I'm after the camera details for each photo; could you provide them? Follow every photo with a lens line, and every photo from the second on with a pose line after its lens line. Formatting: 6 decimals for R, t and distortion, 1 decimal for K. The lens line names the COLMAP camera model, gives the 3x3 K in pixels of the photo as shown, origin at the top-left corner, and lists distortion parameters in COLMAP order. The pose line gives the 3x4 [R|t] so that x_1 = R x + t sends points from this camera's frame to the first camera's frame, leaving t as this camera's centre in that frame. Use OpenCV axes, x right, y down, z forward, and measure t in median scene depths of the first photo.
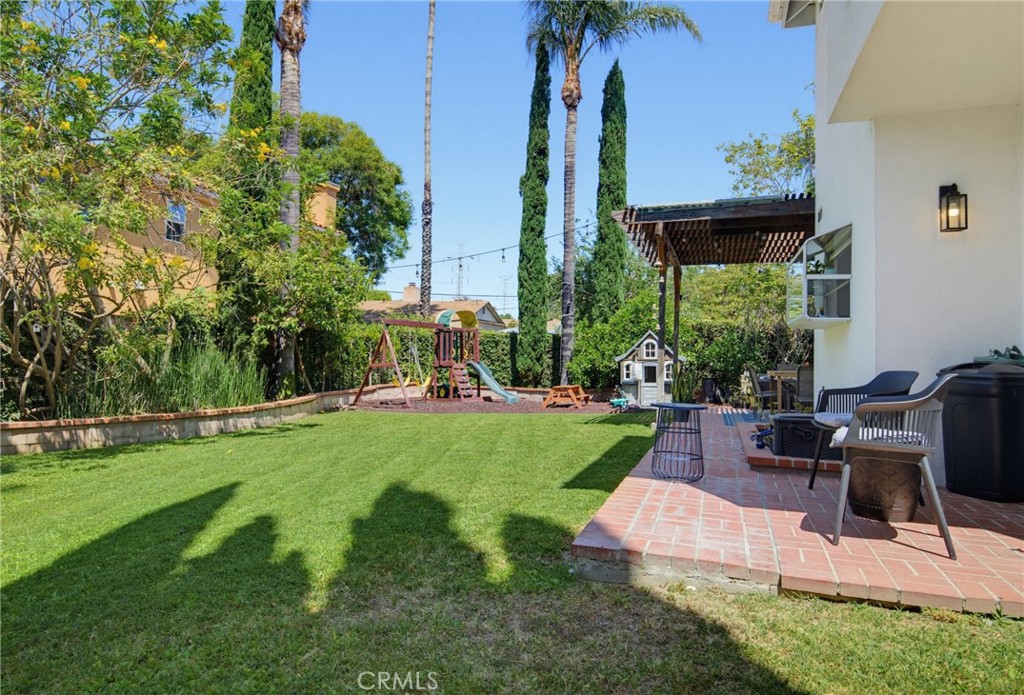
lens RADIAL K [[617.2, 0, 510.0], [0, 617.2, 339.9], [0, 0, 1]] dist [-0.010652, -0.001369]
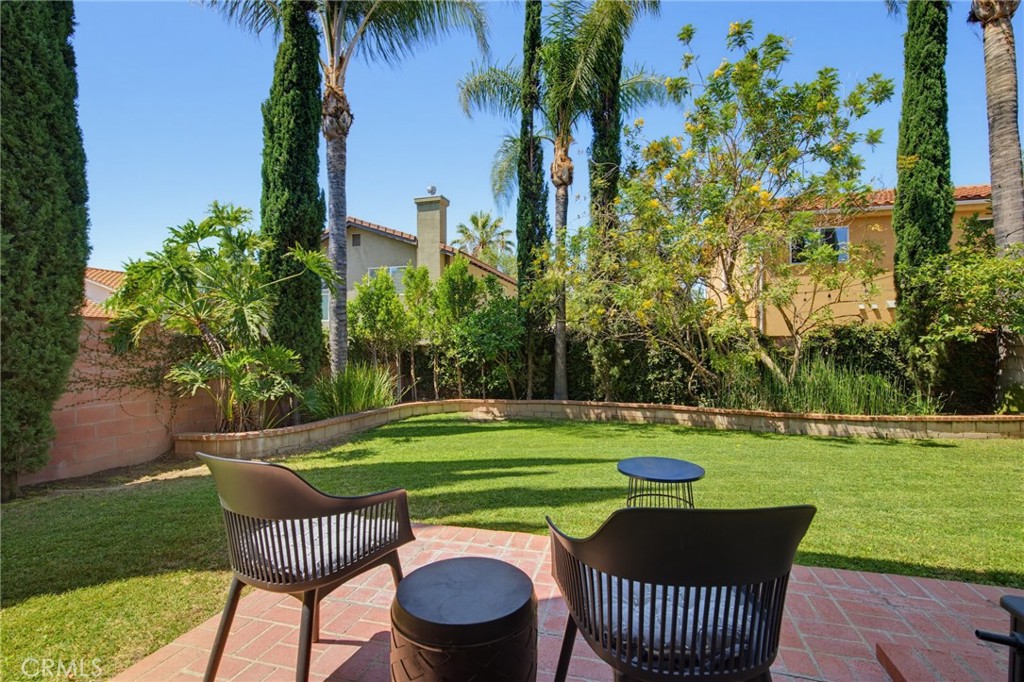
lens RADIAL K [[462.1, 0, 514.3], [0, 462.1, 343.9], [0, 0, 1]] dist [0.000633, 0.000565]
pose [[0.052352, -0.025593, -0.998301, 0.397169], [0.031648, 0.999212, -0.023957, -0.019450], [0.998127, -0.030340, 0.053120, 0.399265]]
